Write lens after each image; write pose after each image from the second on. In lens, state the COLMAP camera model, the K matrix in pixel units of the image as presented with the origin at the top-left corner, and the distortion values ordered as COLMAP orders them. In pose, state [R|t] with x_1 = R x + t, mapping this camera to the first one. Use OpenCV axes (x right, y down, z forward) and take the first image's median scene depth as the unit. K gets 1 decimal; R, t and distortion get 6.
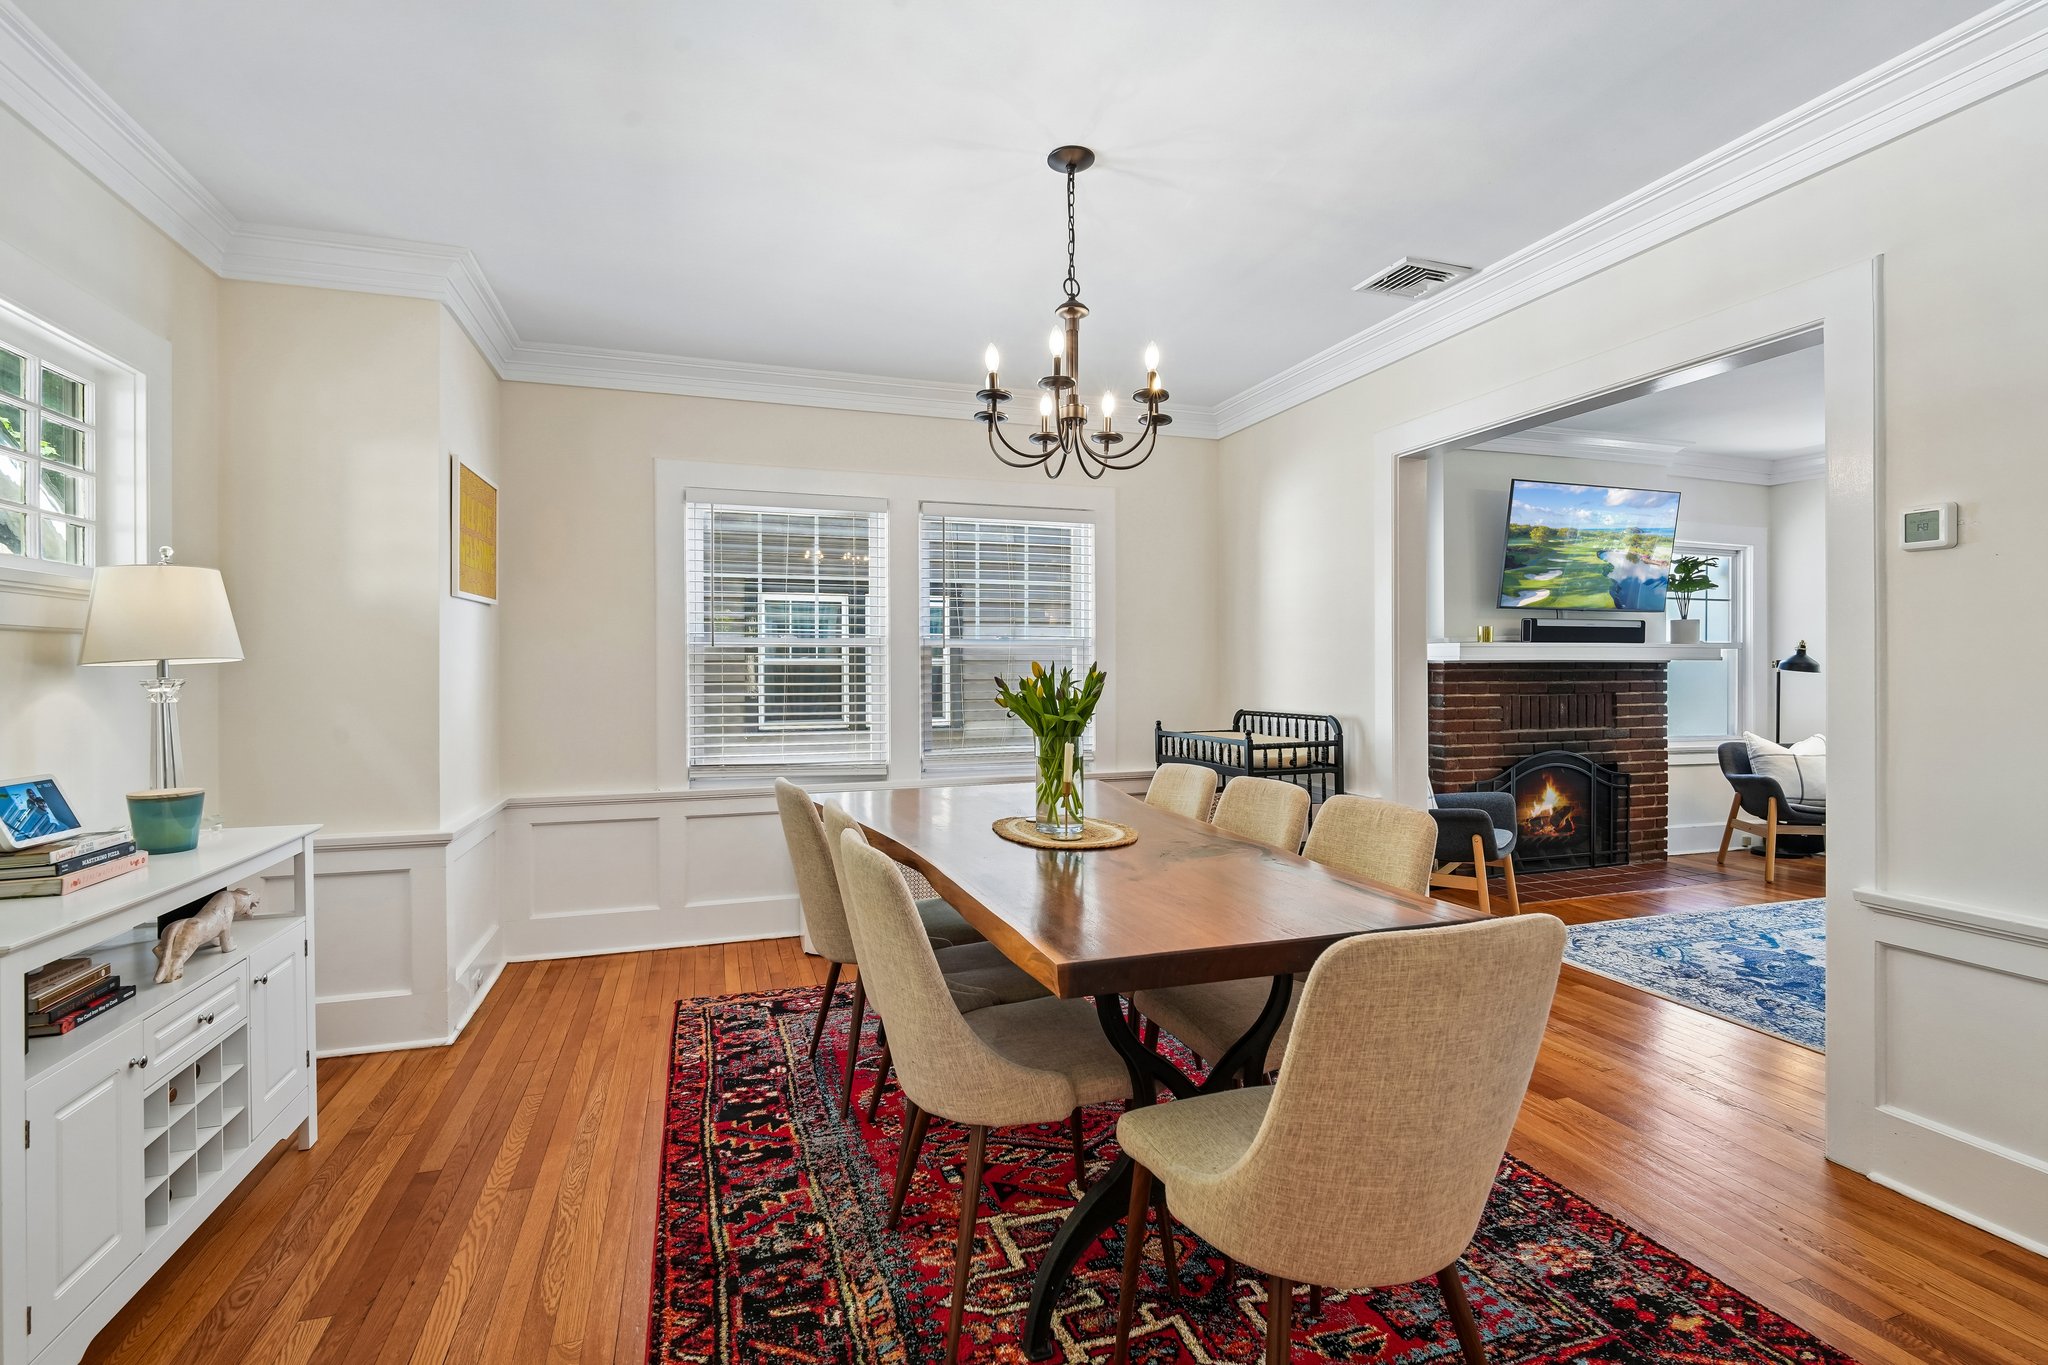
lens RADIAL K [[958.9, 0, 1010.8], [0, 958.9, 676.4], [0, 0, 1]] dist [-0.005837, -0.000471]
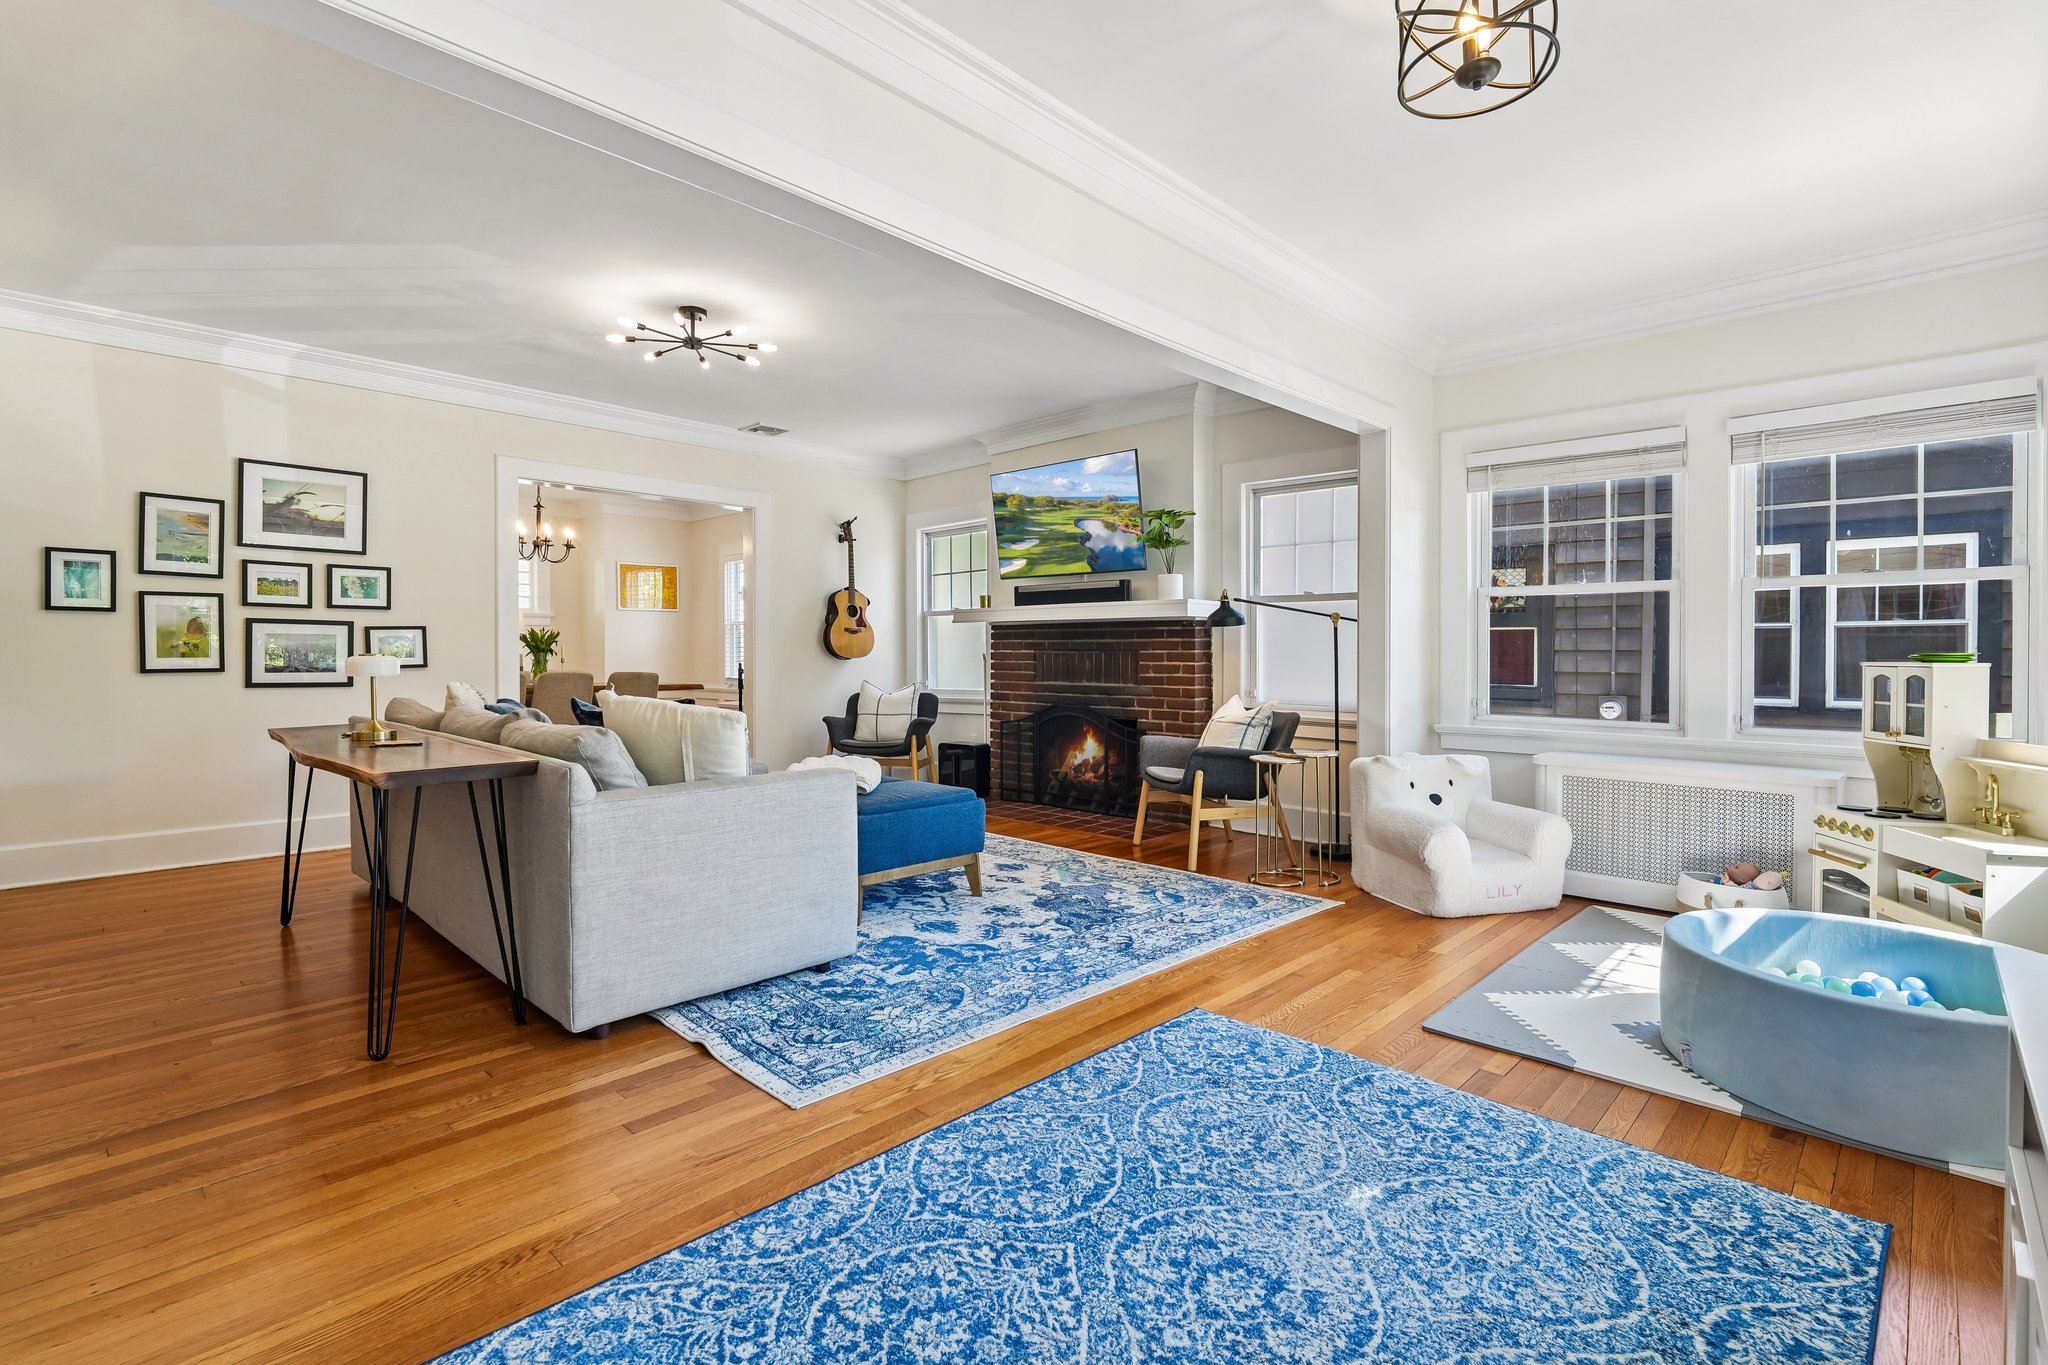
lens RADIAL K [[958.0, 0, 1028.1], [0, 958.0, 650.0], [0, 0, 1]] dist [-0.005882, -0.000318]
pose [[0.481186, 0.000249, -0.876618, 1.550977], [-0.012709, 0.999897, -0.006692, 0.026051], [0.876526, 0.014361, 0.481140, 0.384475]]
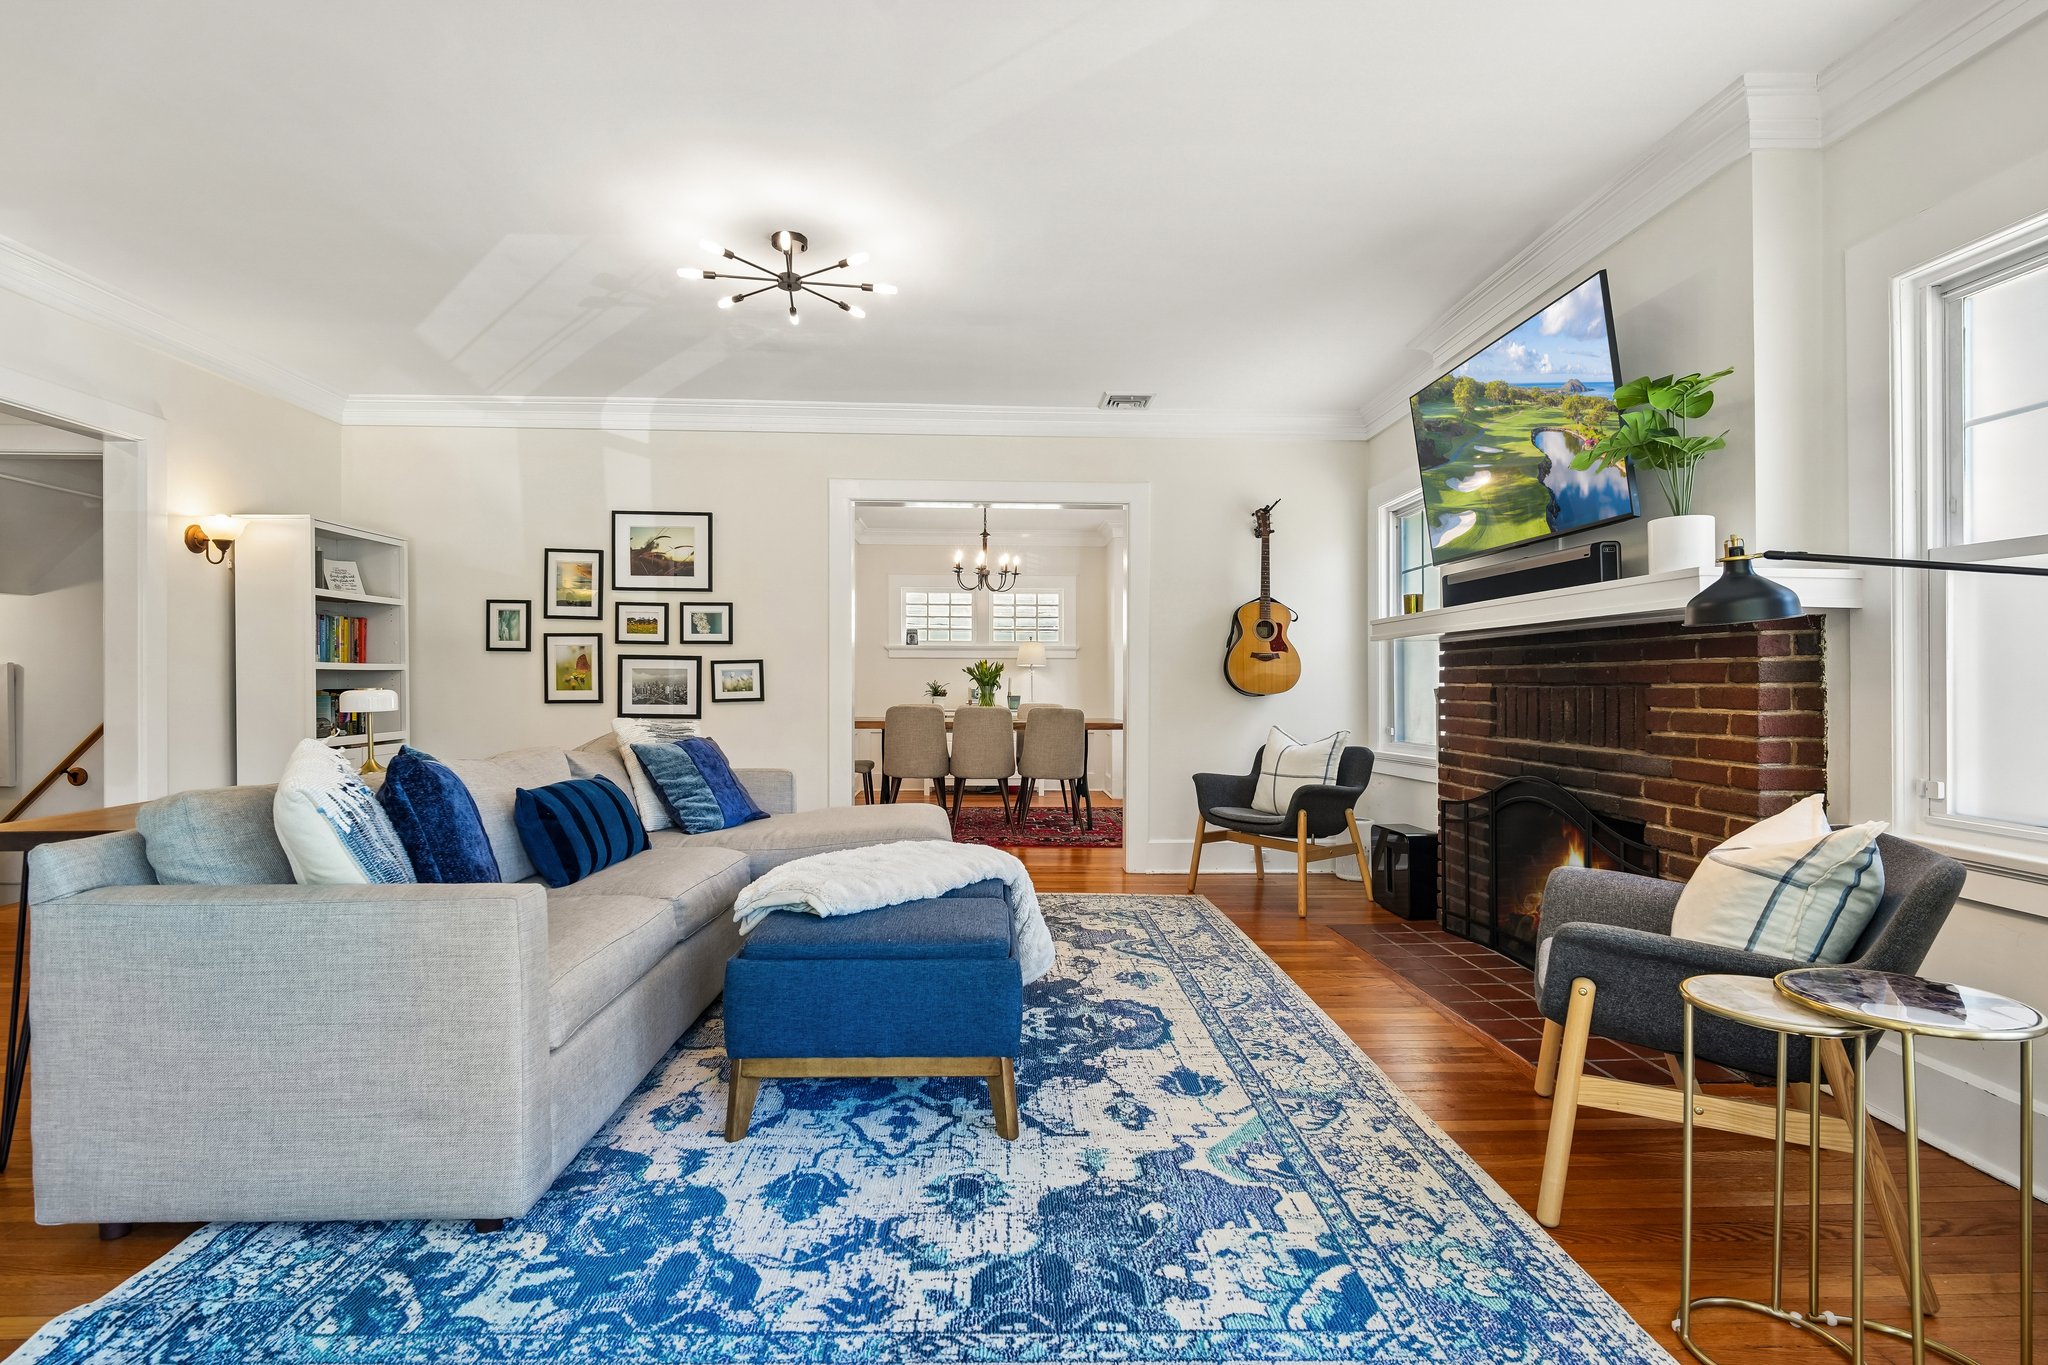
lens RADIAL K [[958.9, 0, 1010.8], [0, 958.9, 676.4], [0, 0, 1]] dist [-0.005837, -0.000471]
pose [[-0.267554, -0.006464, -0.963521, 1.253289], [-0.012767, 0.999913, -0.003163, 0.019640], [0.963458, 0.011455, -0.267614, 0.841727]]
